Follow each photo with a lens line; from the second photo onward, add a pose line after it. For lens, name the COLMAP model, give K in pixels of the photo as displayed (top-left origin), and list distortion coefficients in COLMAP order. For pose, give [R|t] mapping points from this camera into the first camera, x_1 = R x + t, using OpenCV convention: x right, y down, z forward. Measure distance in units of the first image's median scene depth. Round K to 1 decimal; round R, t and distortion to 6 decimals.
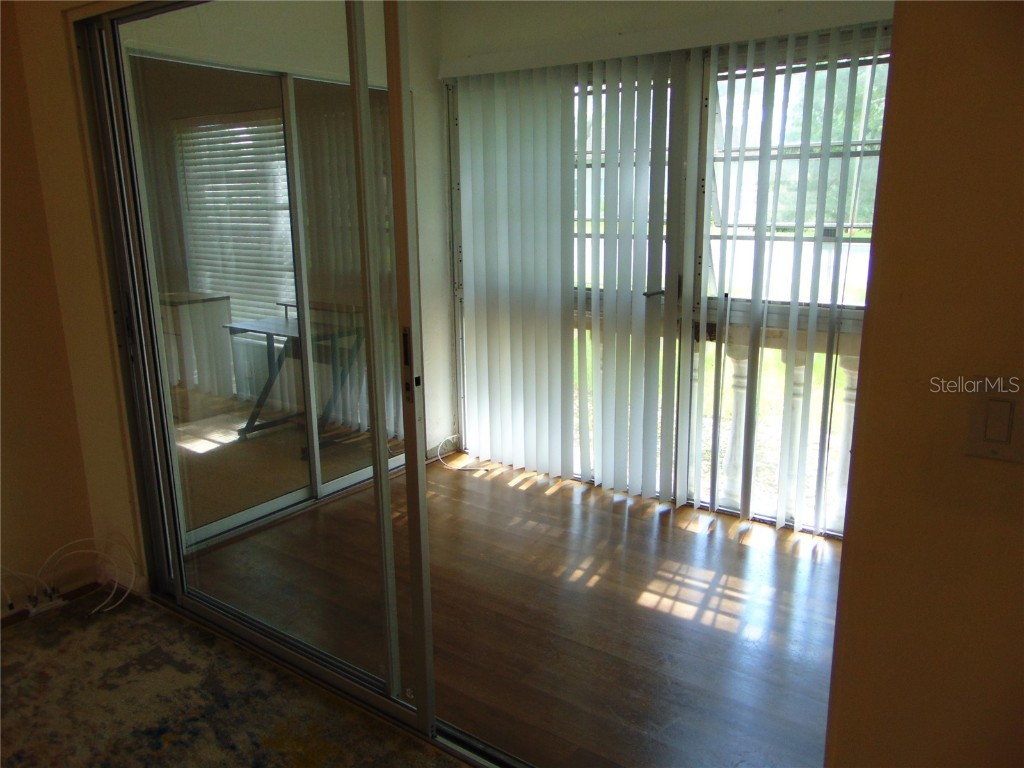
lens RADIAL K [[766.4, 0, 512.0], [0, 766.4, 384.0], [0, 0, 1]] dist [-0.064220, 0.126632]
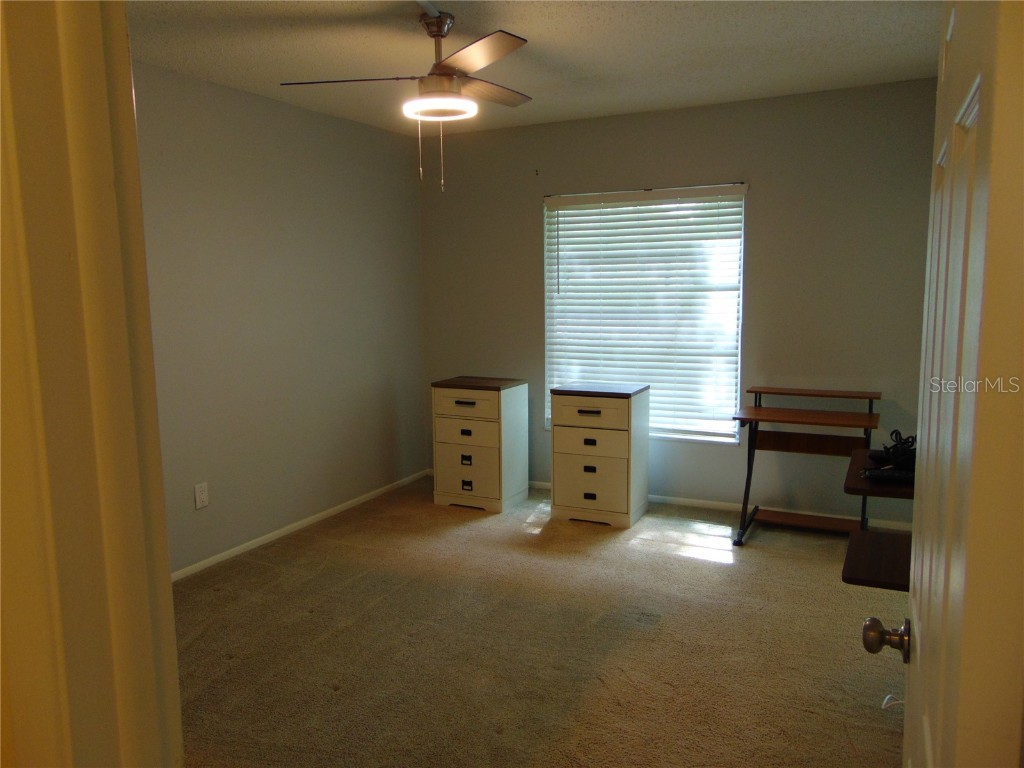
lens RADIAL K [[766.4, 0, 512.0], [0, 766.4, 384.0], [0, 0, 1]] dist [-0.064220, 0.126632]
pose [[0.987233, -0.028819, 0.156655, -0.691421], [0.045600, 0.993468, -0.104605, -0.029492], [-0.152617, 0.110413, 0.982098, 0.134562]]
